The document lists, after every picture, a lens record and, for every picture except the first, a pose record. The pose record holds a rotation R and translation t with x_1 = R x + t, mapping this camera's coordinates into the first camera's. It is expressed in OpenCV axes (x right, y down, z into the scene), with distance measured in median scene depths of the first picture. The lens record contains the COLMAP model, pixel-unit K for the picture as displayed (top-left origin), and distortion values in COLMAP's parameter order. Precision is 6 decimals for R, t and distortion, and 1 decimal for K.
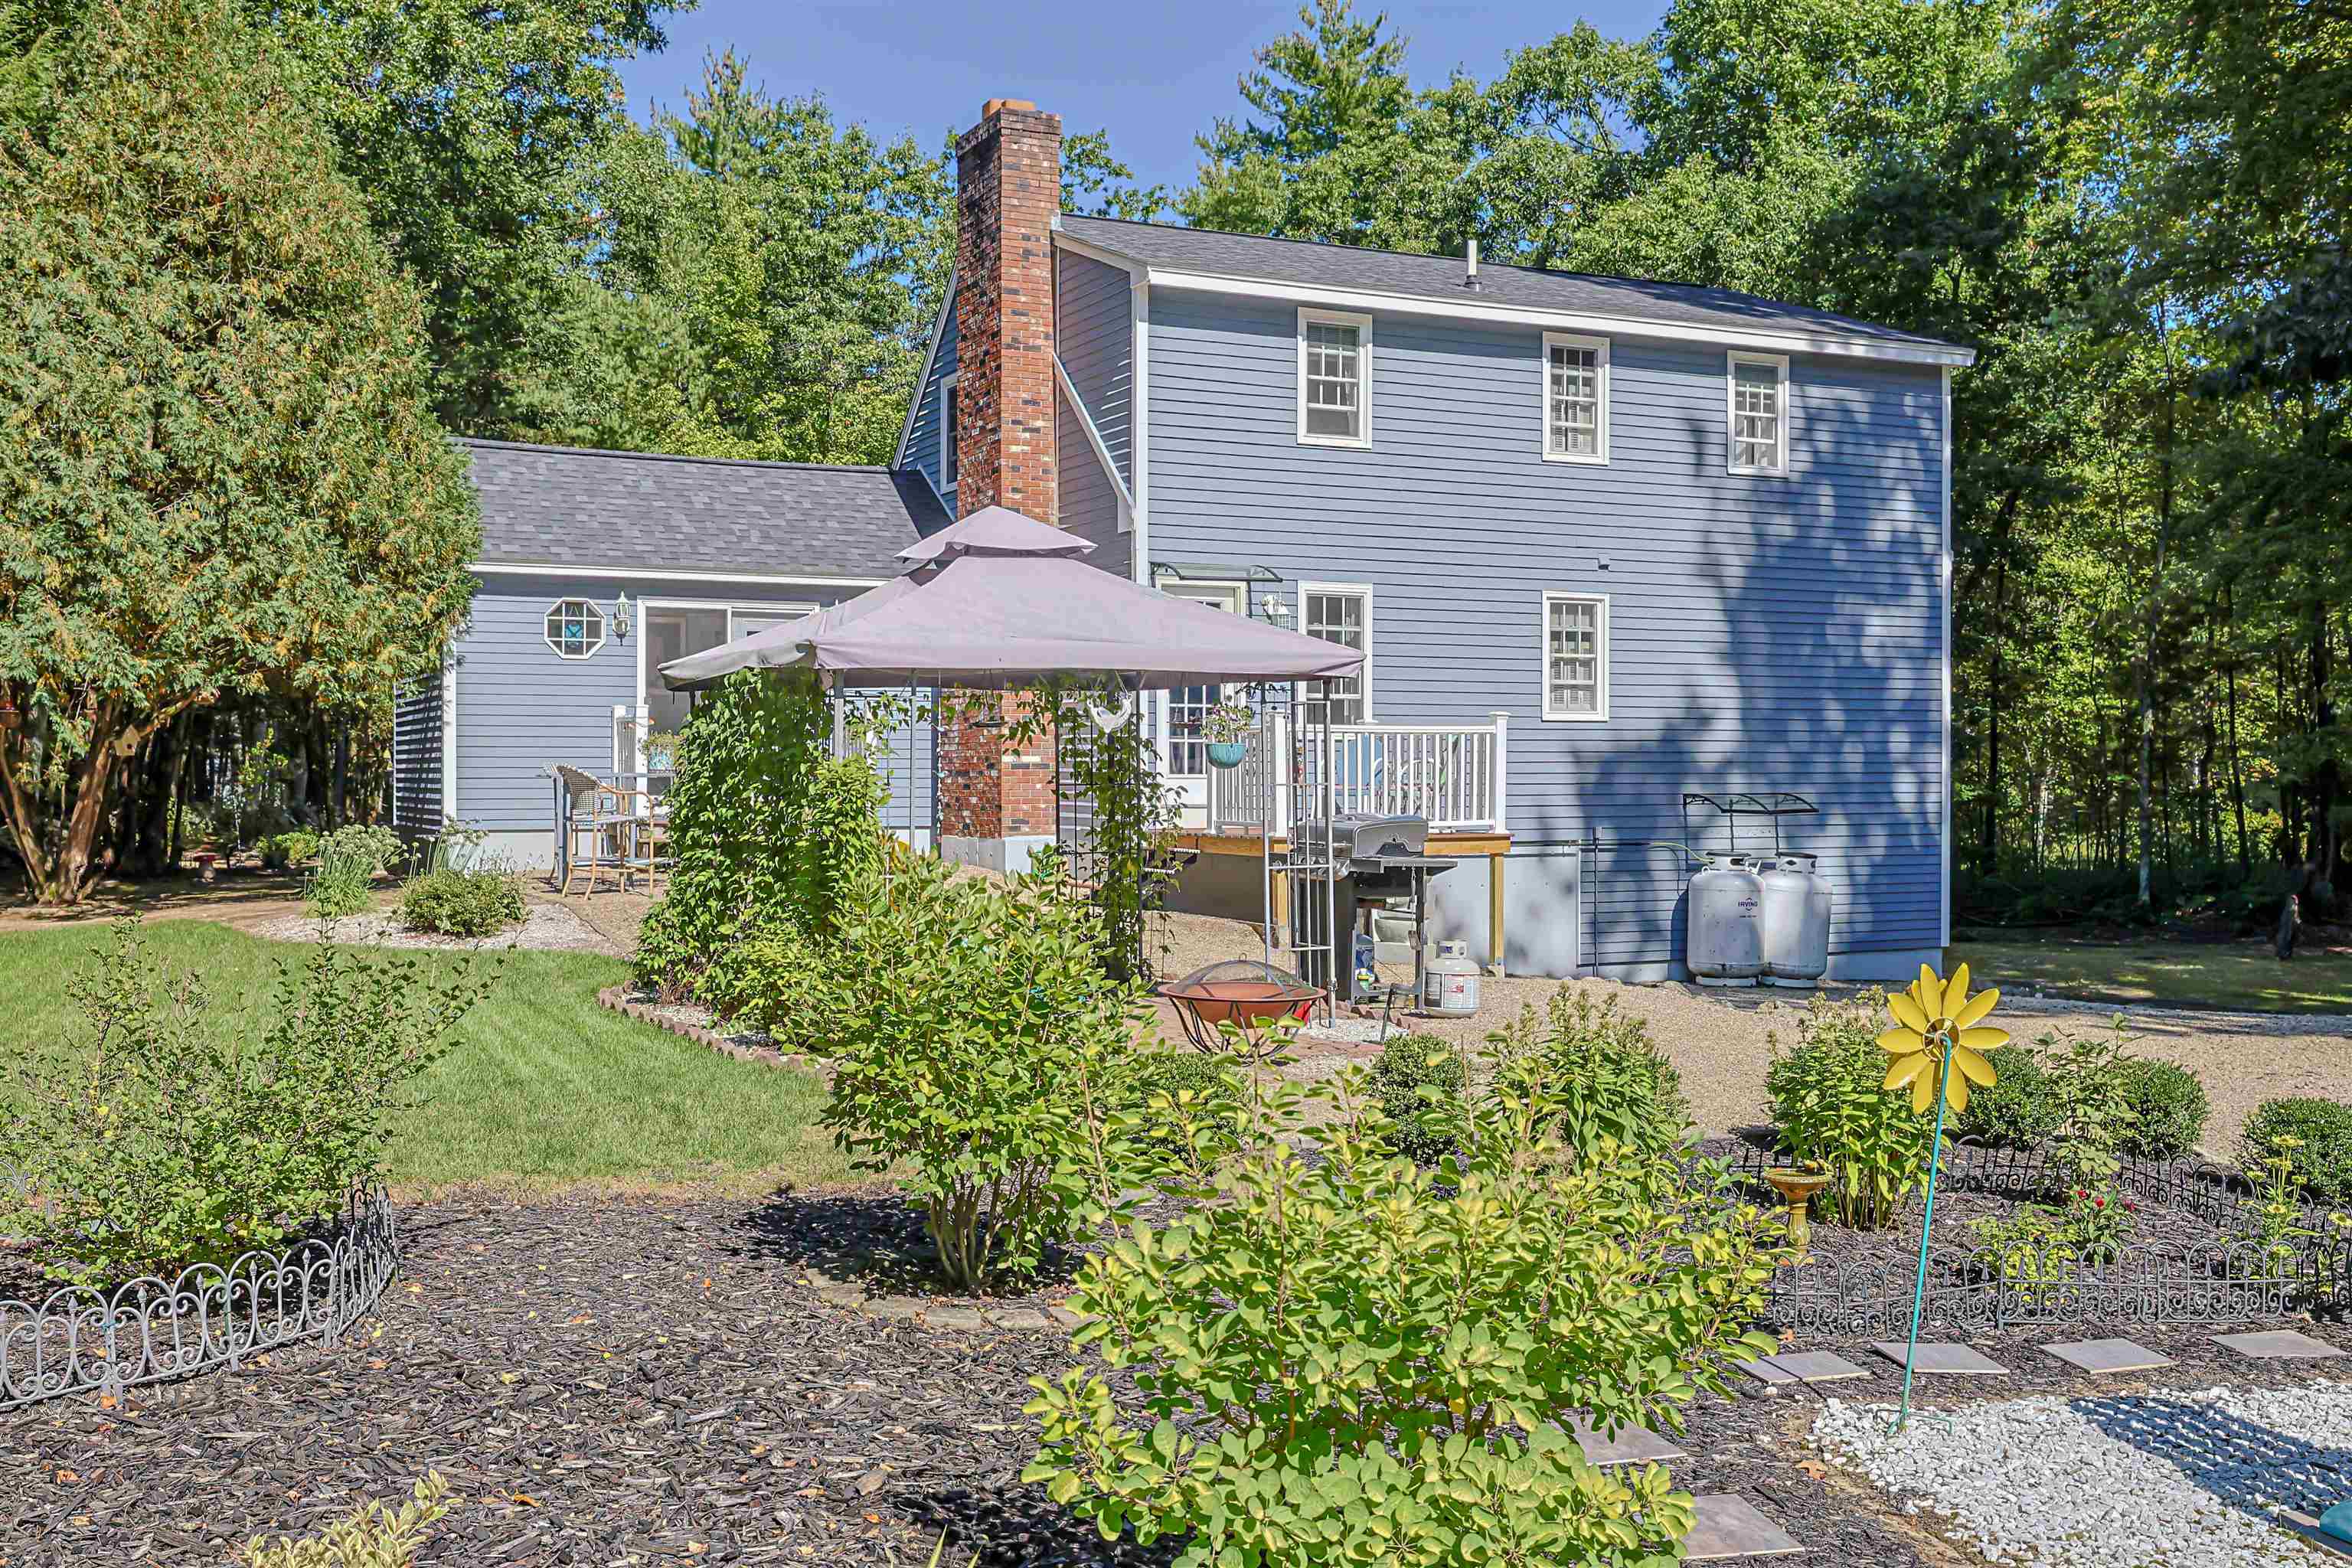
lens RADIAL K [[2335.8, 0, 1176.0], [0, 2335.8, 784.0], [0, 0, 1]] dist [0.007256, 0.007370]
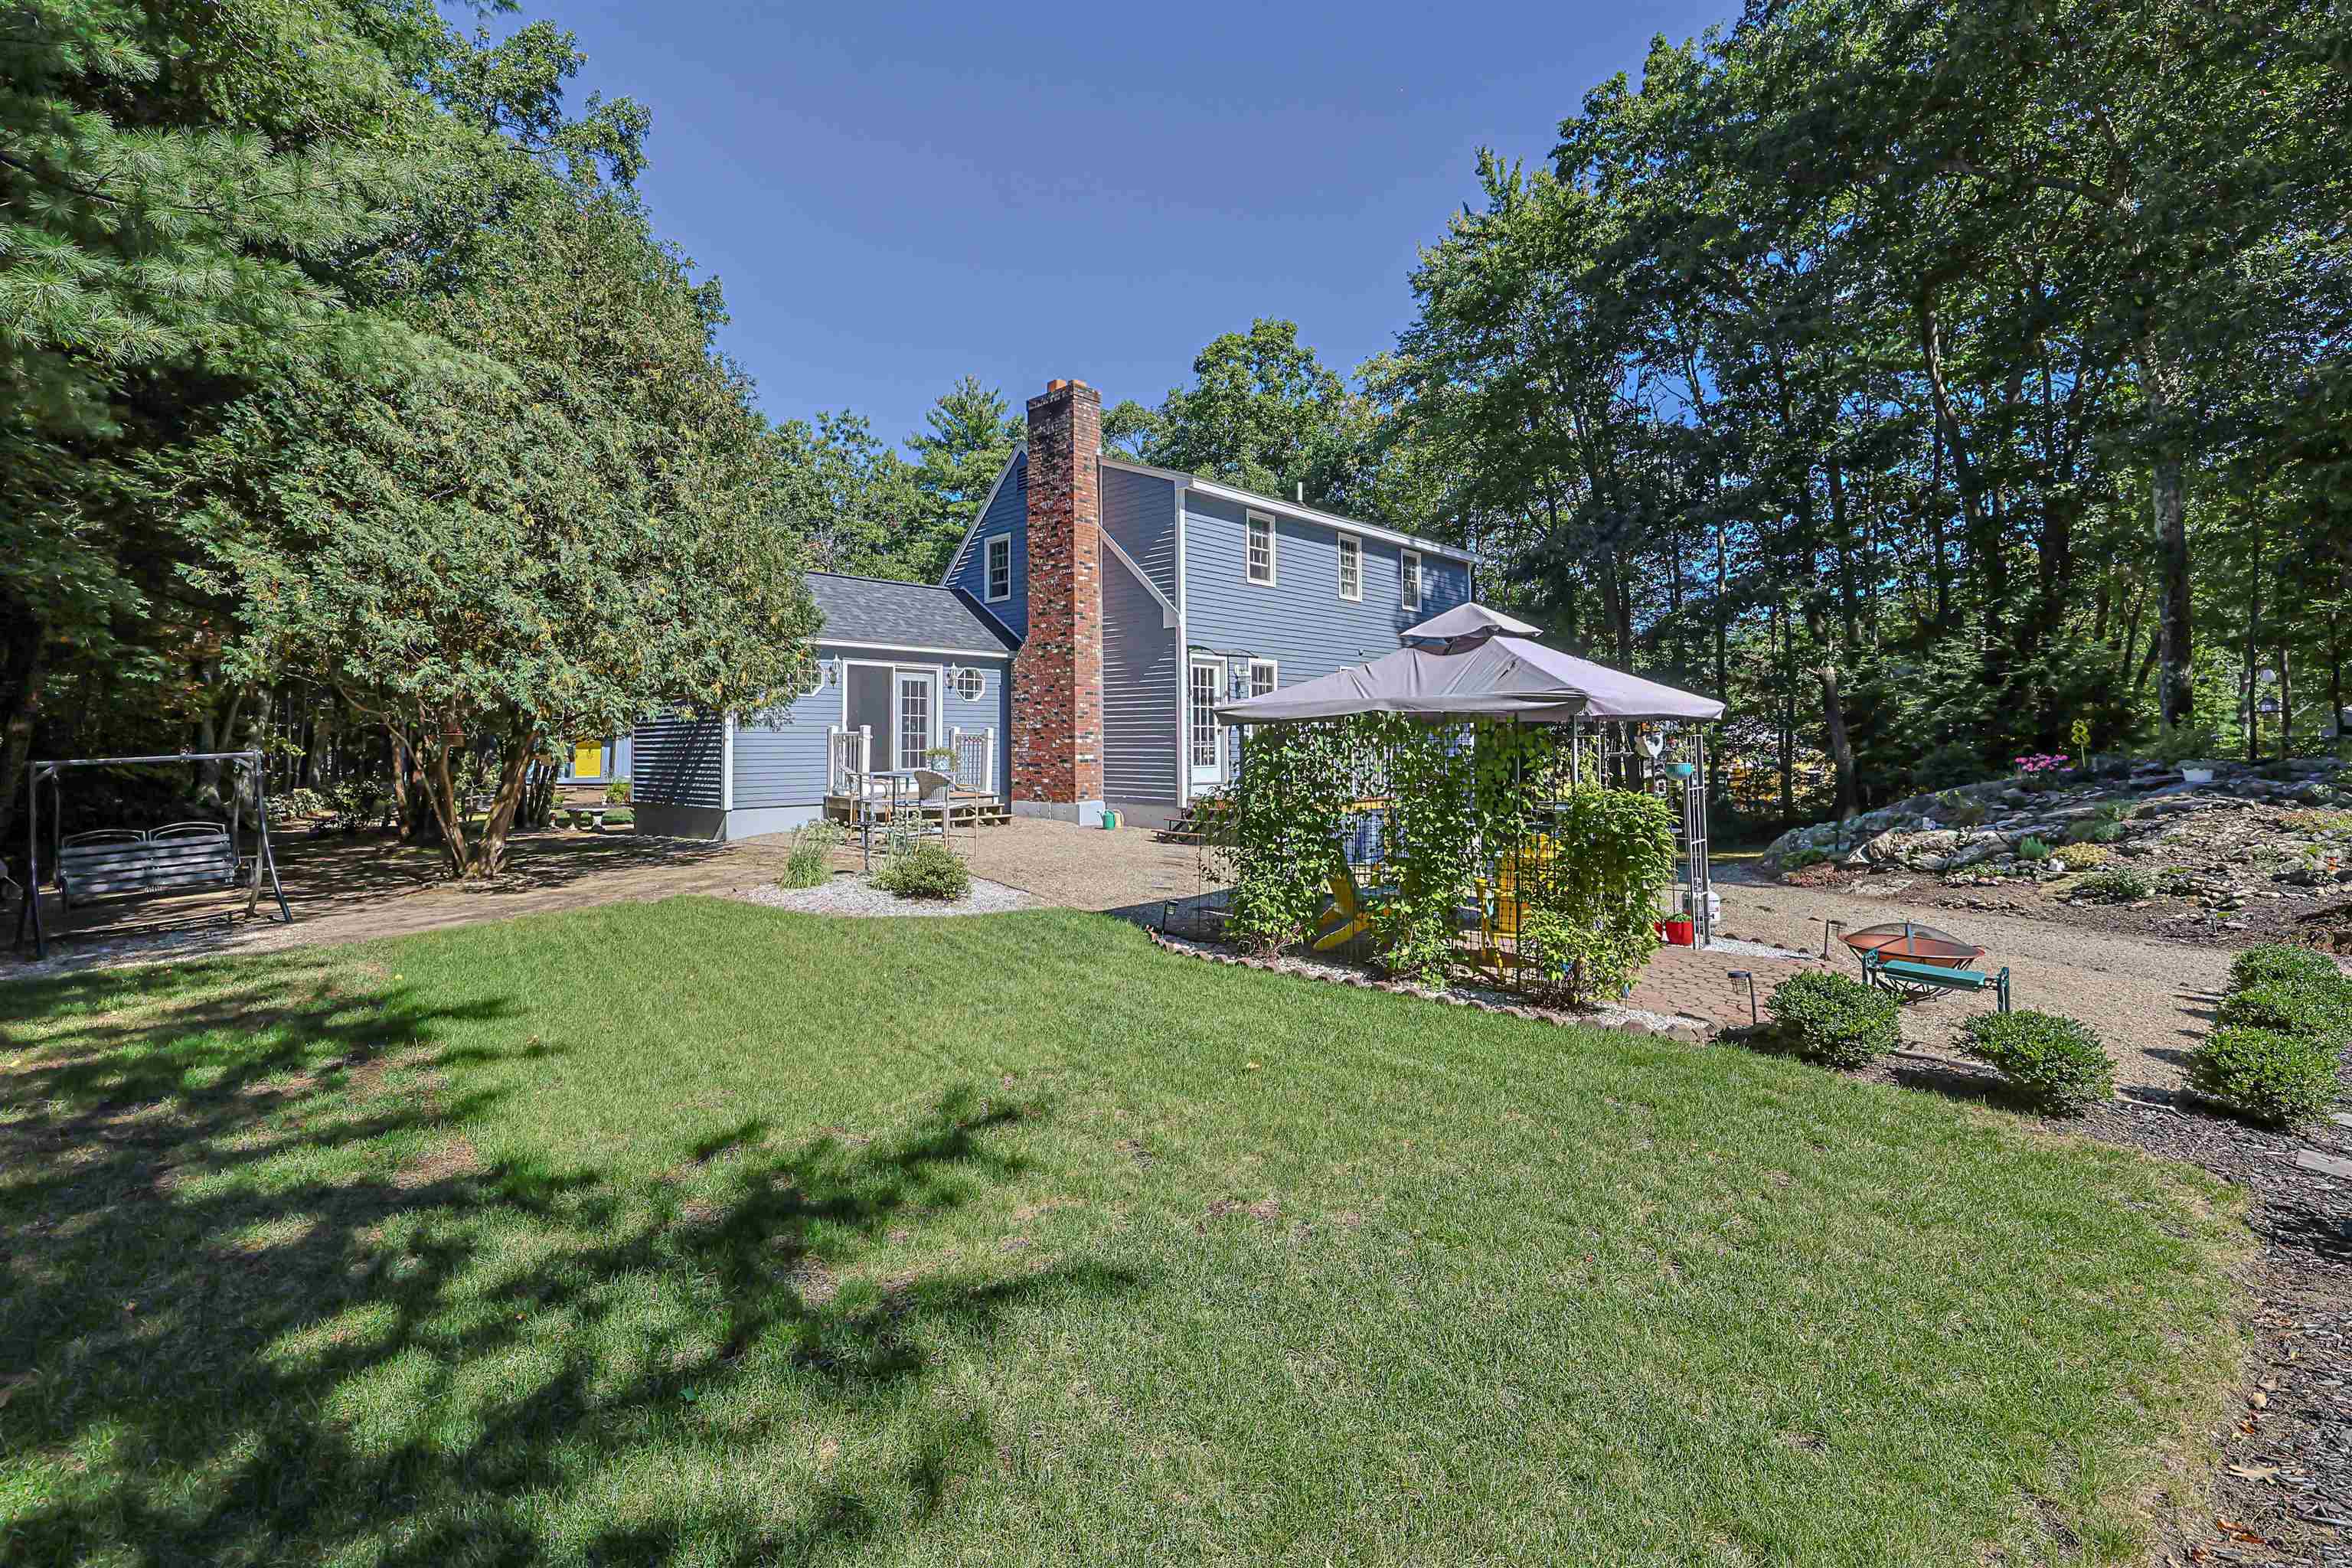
lens RADIAL K [[1033.1, 0, 1175.1], [0, 1033.1, 700.0], [0, 0, 1]] dist [0.001882, 0.000060]
pose [[0.930145, 0.008200, 0.367100, -0.291024], [0.009919, 0.998825, -0.047445, -0.016273], [-0.367058, 0.047772, 0.928971, 0.272122]]
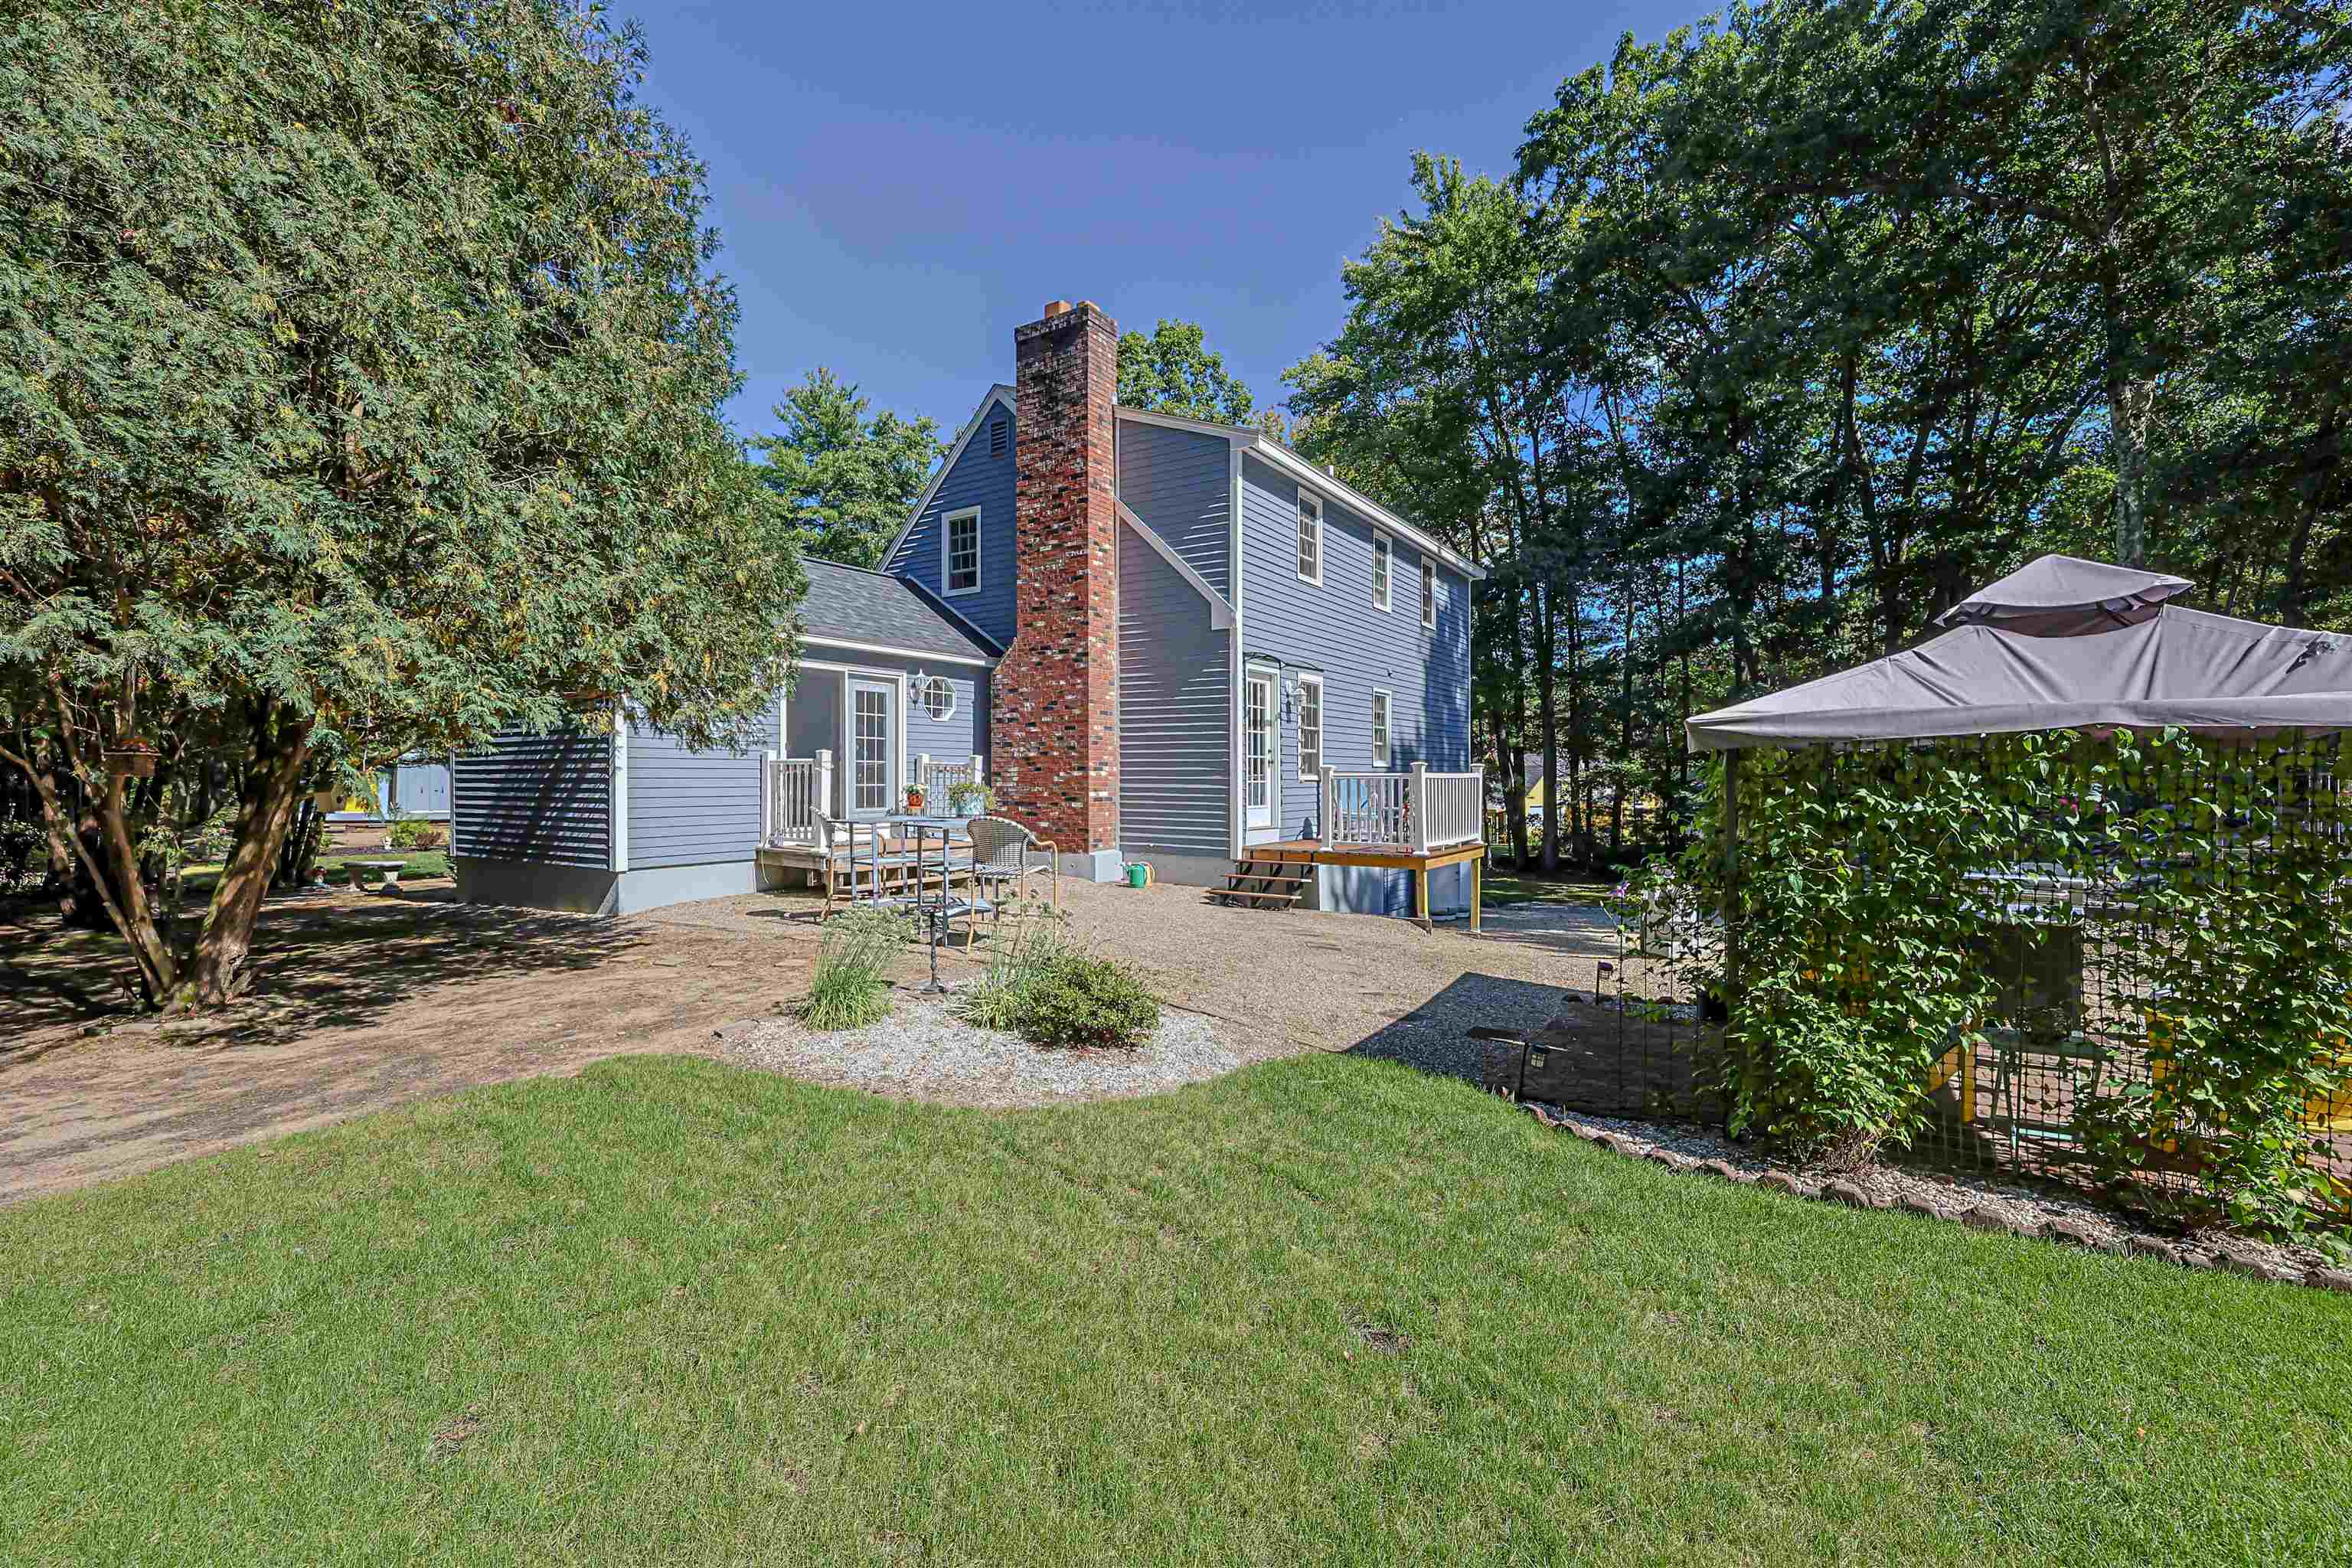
lens RADIAL K [[996.1, 0, 1181.0], [0, 996.1, 780.0], [0, 0, 1]] dist [-0.000535, 0.000149]
pose [[0.848410, -0.003637, 0.529328, -0.337473], [0.004146, 0.999991, 0.000226, -0.019216], [-0.529324, 0.002003, 0.848417, 0.500481]]
